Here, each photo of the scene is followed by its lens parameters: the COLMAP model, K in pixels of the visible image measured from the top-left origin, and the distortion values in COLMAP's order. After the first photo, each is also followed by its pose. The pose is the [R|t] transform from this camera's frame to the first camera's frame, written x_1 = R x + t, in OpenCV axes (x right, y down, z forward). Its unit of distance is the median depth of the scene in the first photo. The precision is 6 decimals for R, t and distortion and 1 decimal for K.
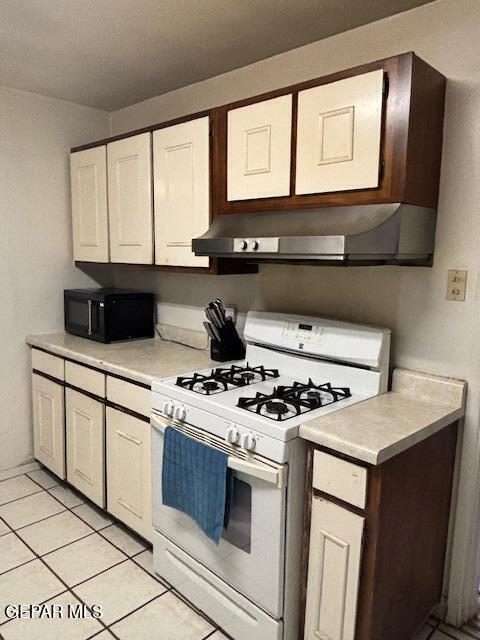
lens RADIAL K [[489.6, 0, 232.3], [0, 489.6, 343.8], [0, 0, 1]] dist [0.010478, -0.033524]
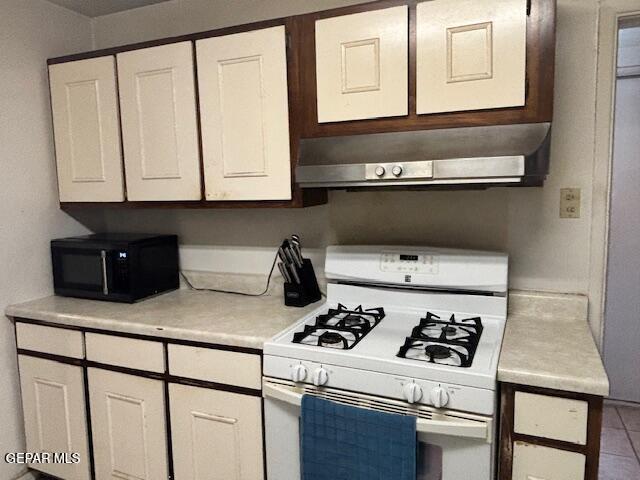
lens RADIAL K [[489.6, 0, 324.7], [0, 489.6, 255.2], [0, 0, 1]] dist [0.010478, -0.033524]
pose [[0.927259, -0.096292, 0.361827, -0.341128], [0.108966, 0.993936, -0.014736, -0.043644], [-0.358214, 0.053091, 0.932129, 0.199244]]
